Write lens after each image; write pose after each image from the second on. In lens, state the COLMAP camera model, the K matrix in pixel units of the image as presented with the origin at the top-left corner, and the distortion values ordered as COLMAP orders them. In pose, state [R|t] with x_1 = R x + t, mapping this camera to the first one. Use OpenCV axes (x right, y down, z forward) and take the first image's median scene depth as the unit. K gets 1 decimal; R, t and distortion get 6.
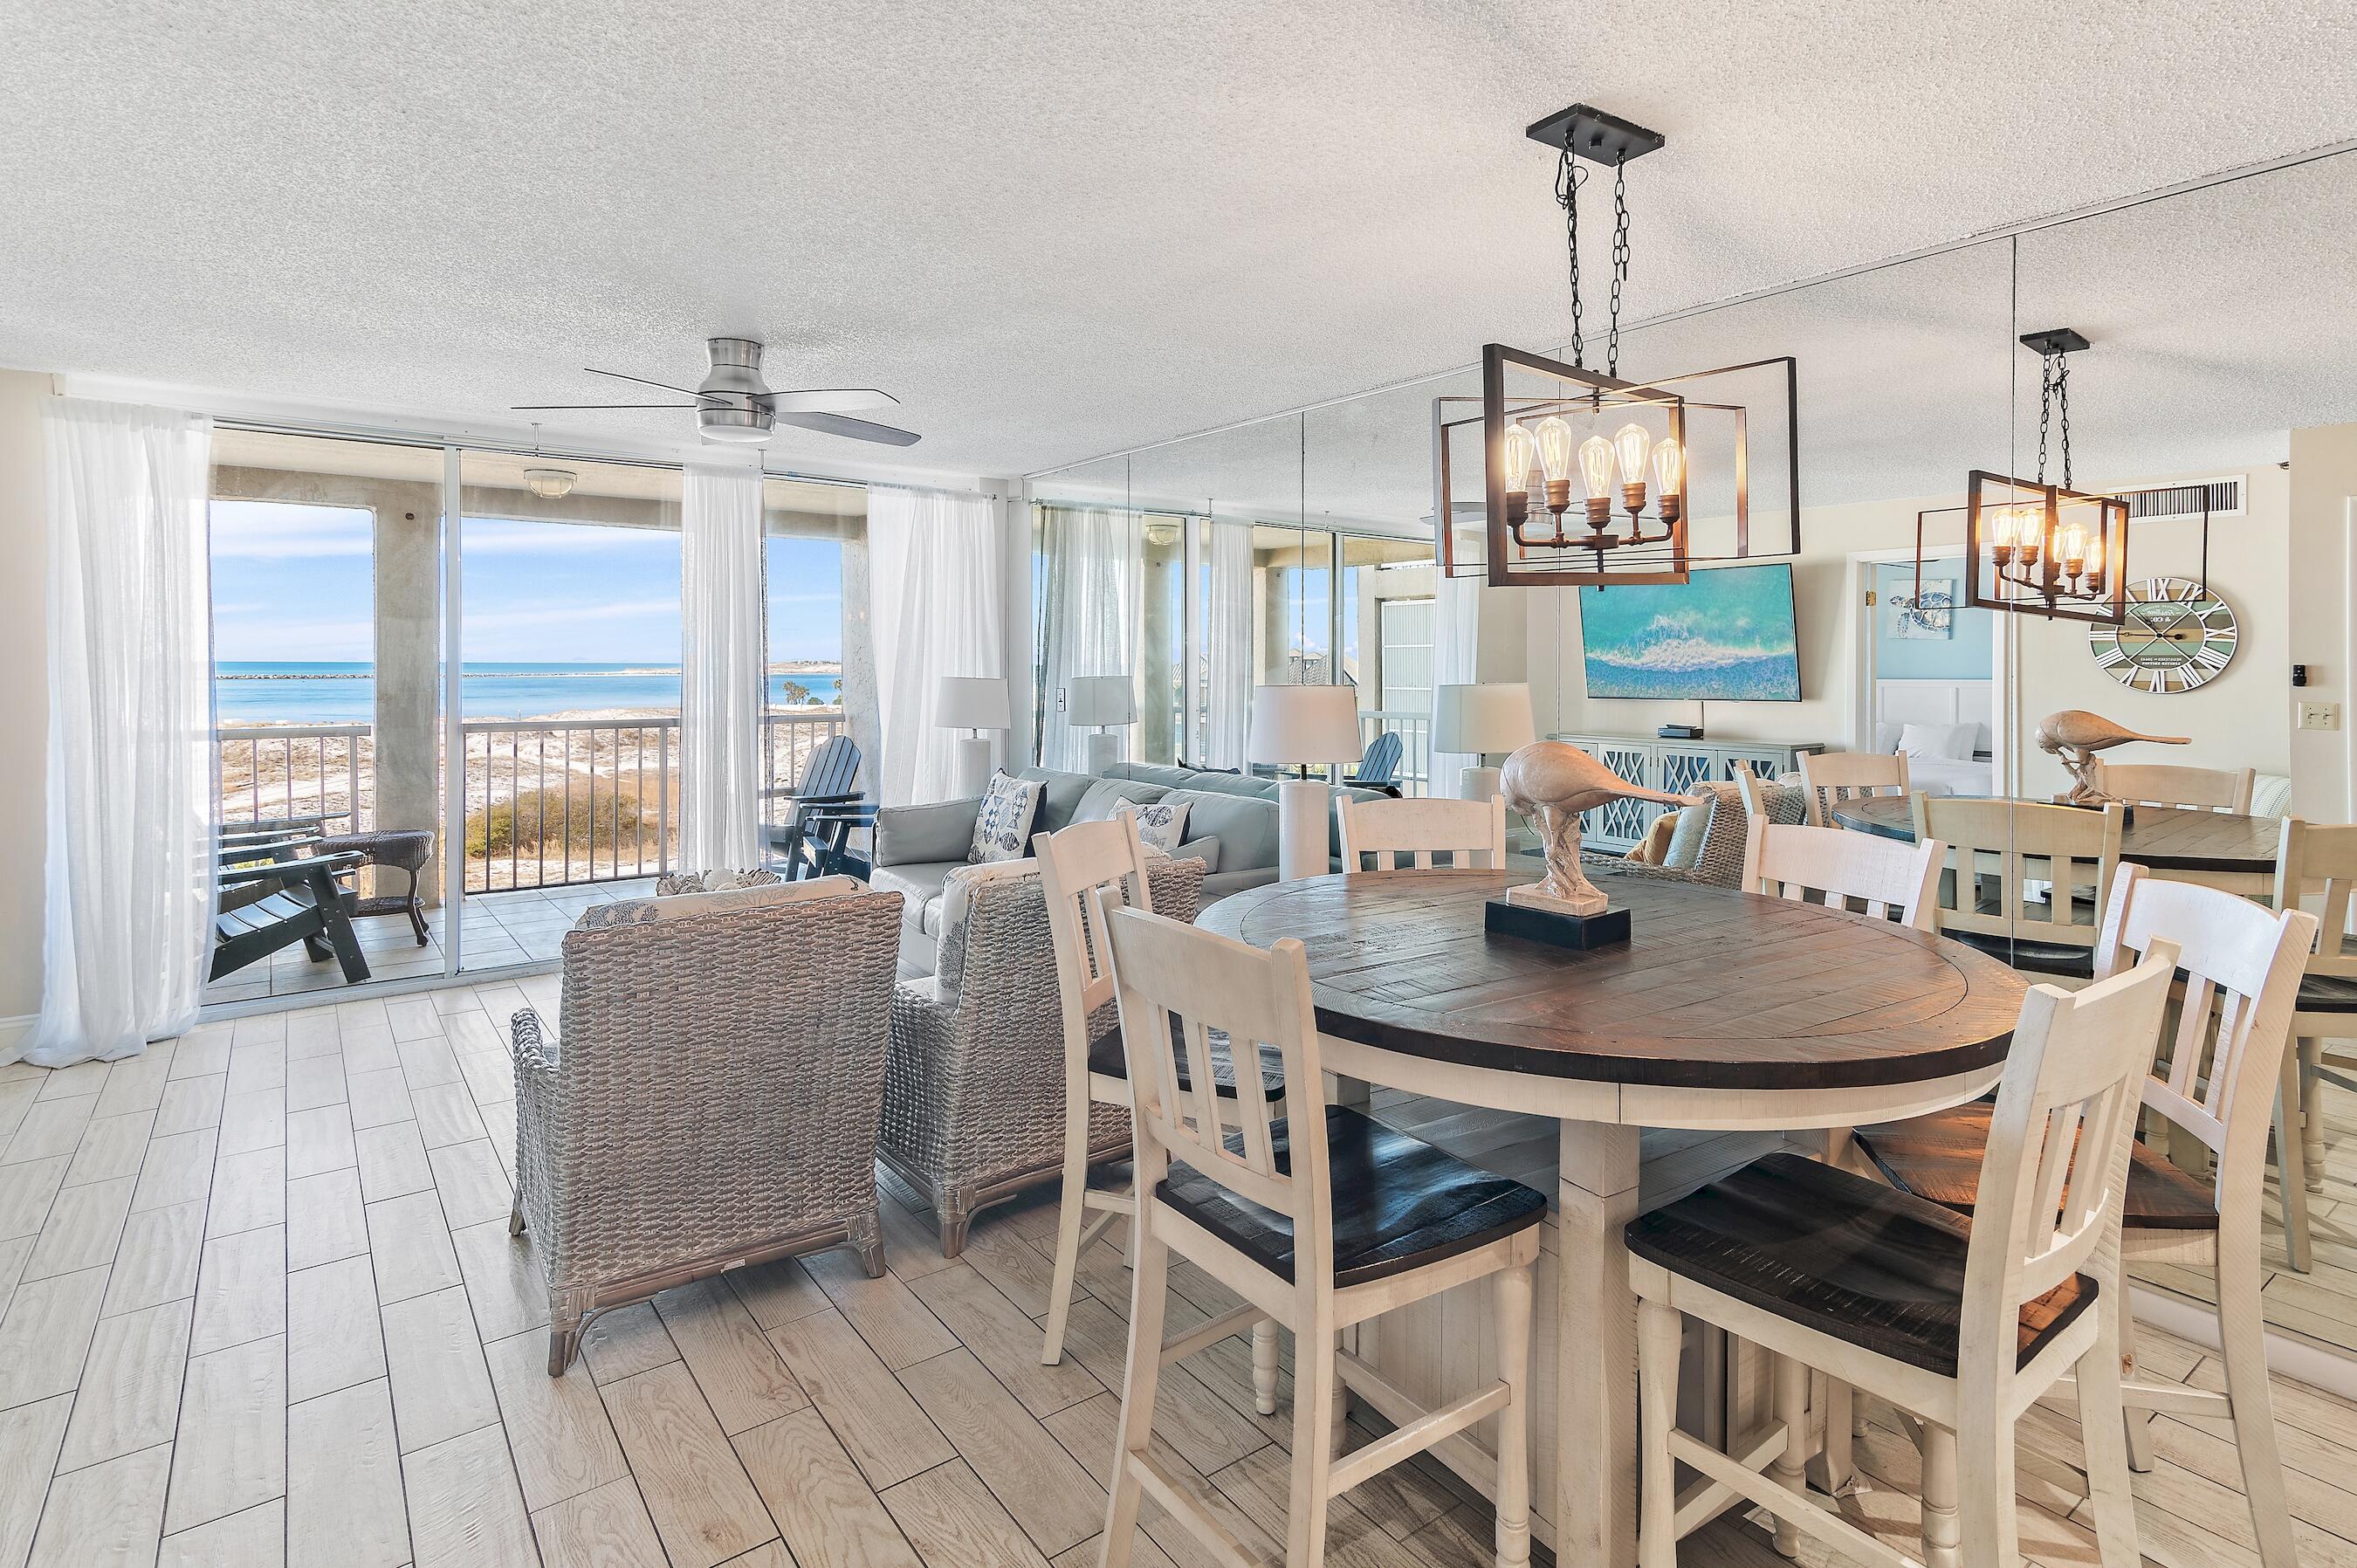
lens RADIAL K [[1144.2, 0, 1178.5], [0, 1144.2, 661.4], [0, 0, 1]] dist [0.012789, -0.000117]
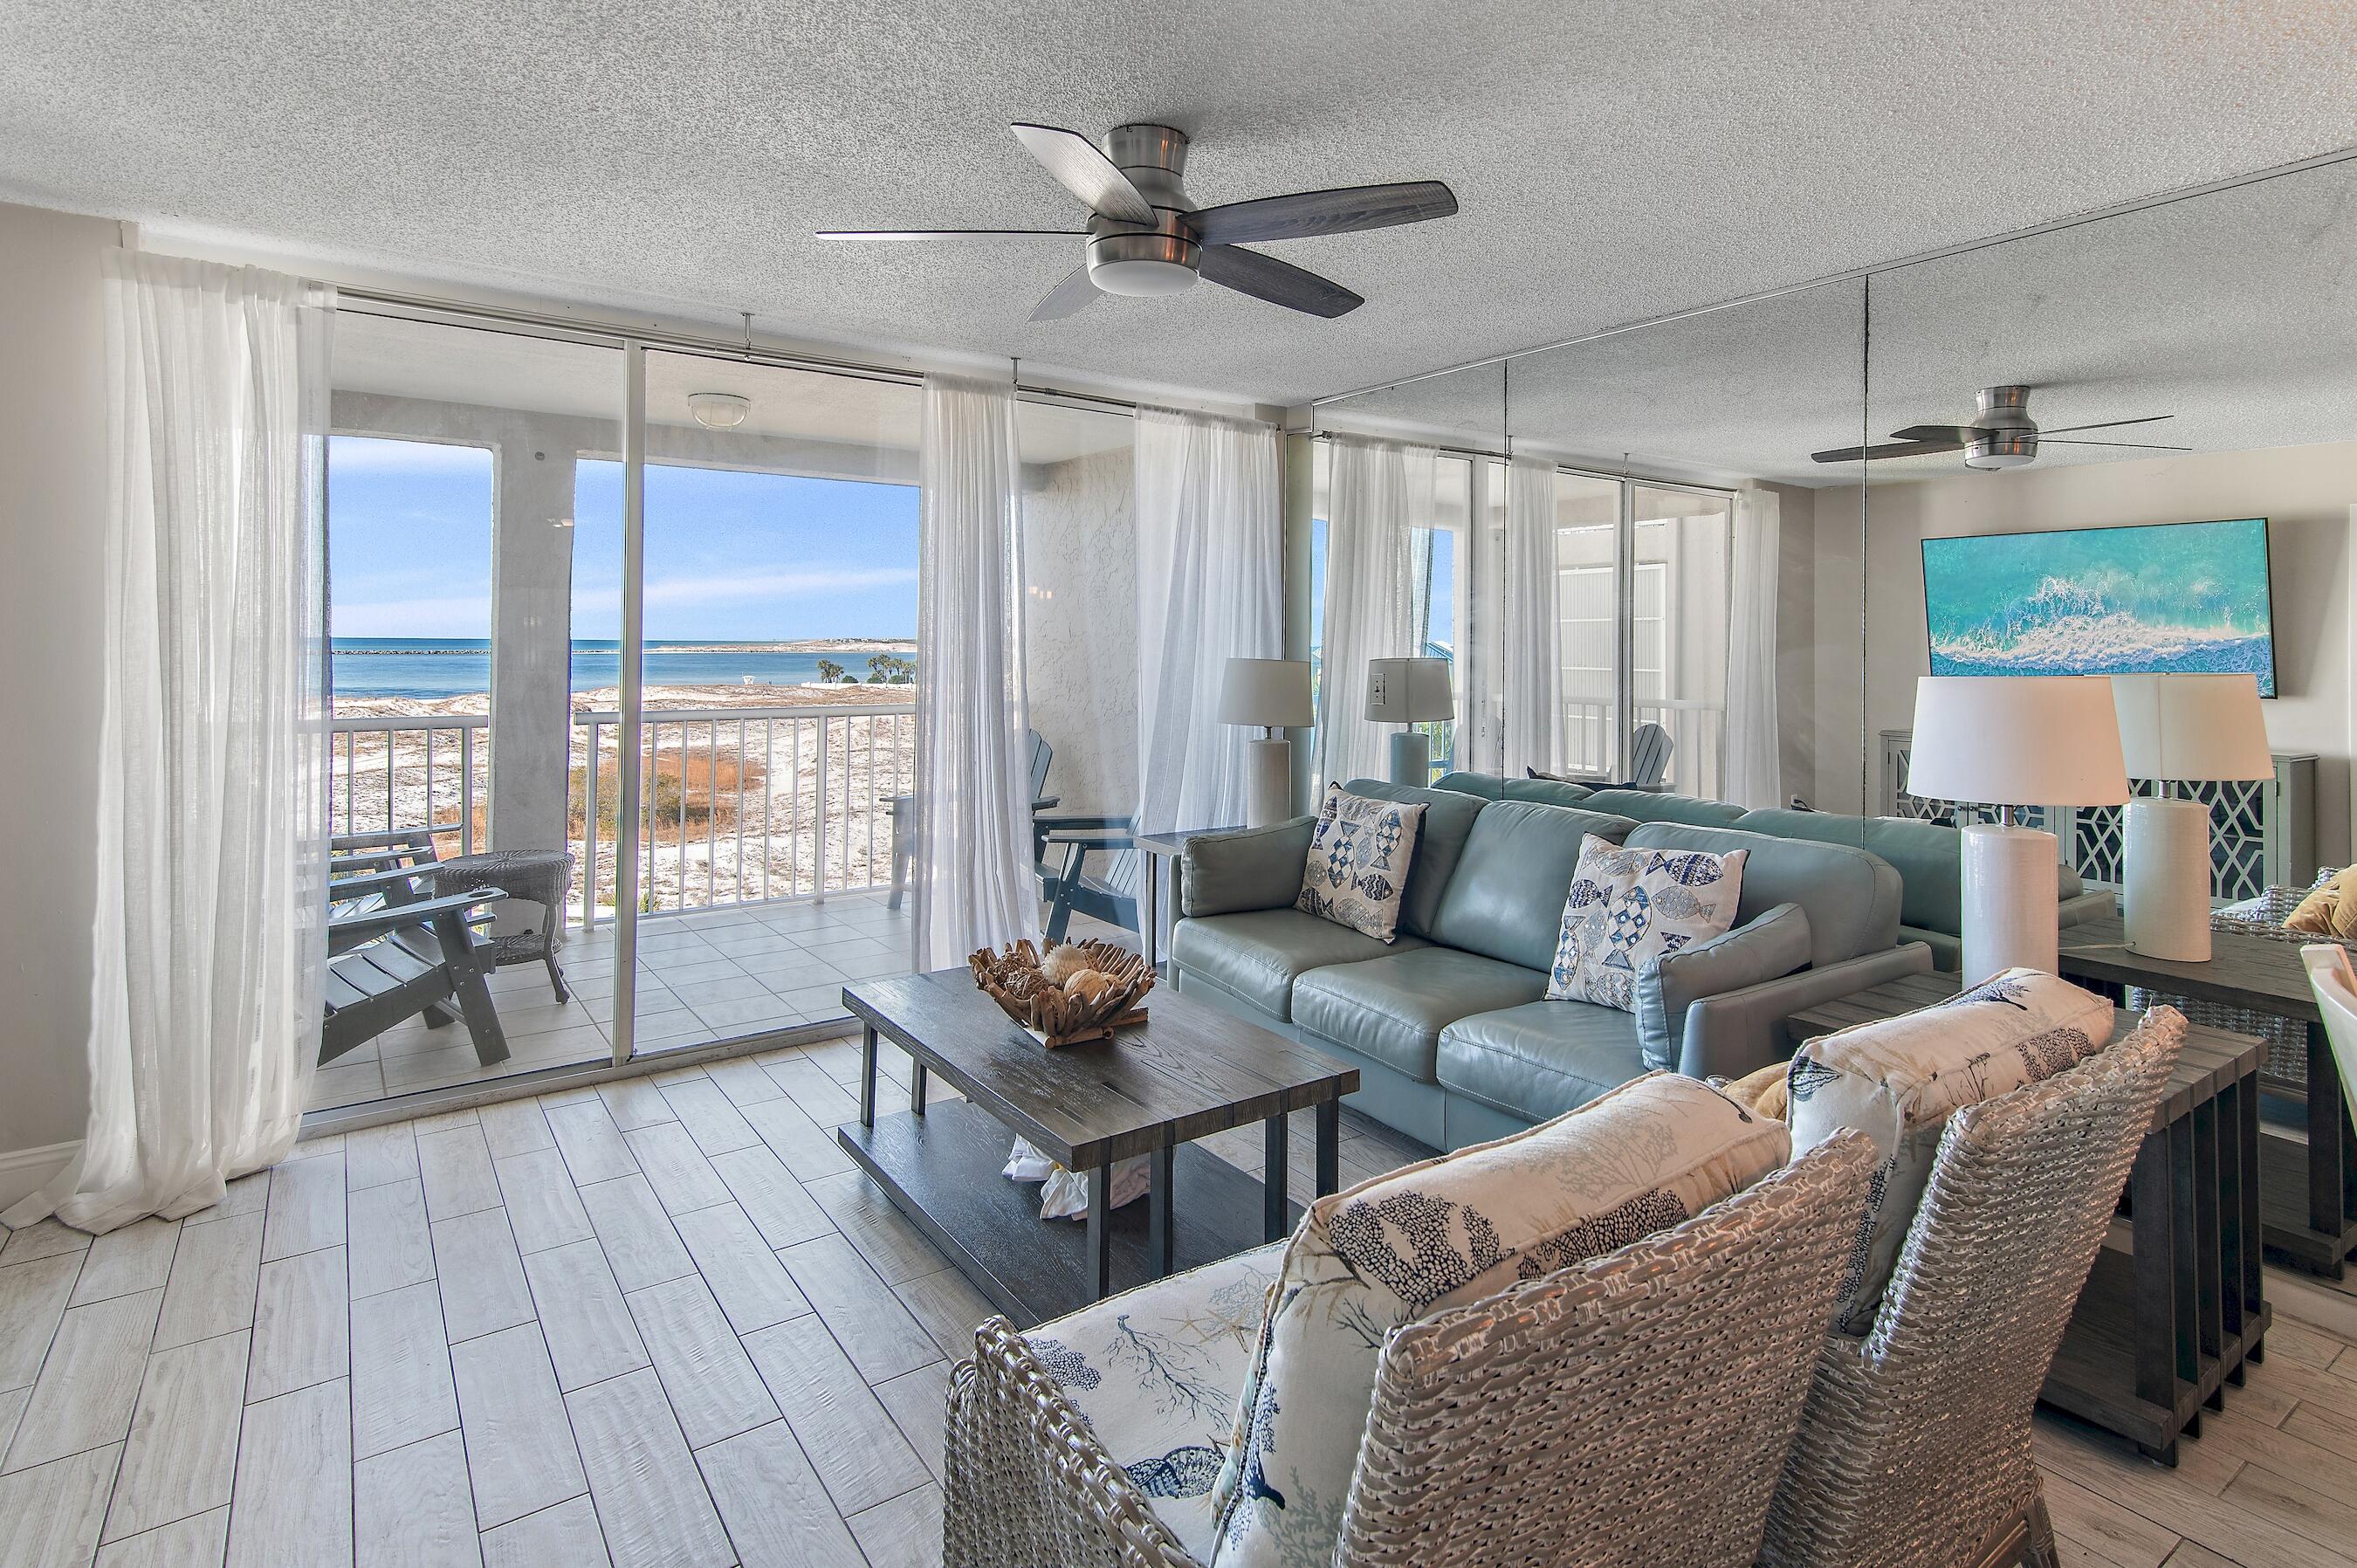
lens RADIAL K [[1167.4, 0, 1181.3], [0, 1167.4, 617.1], [0, 0, 1]] dist [0.009518, -0.001646]
pose [[0.999398, 0.004280, -0.034429, -0.291857], [-0.005038, 0.999746, -0.021958, 0.004253], [0.034326, 0.022118, 0.999166, 0.302411]]
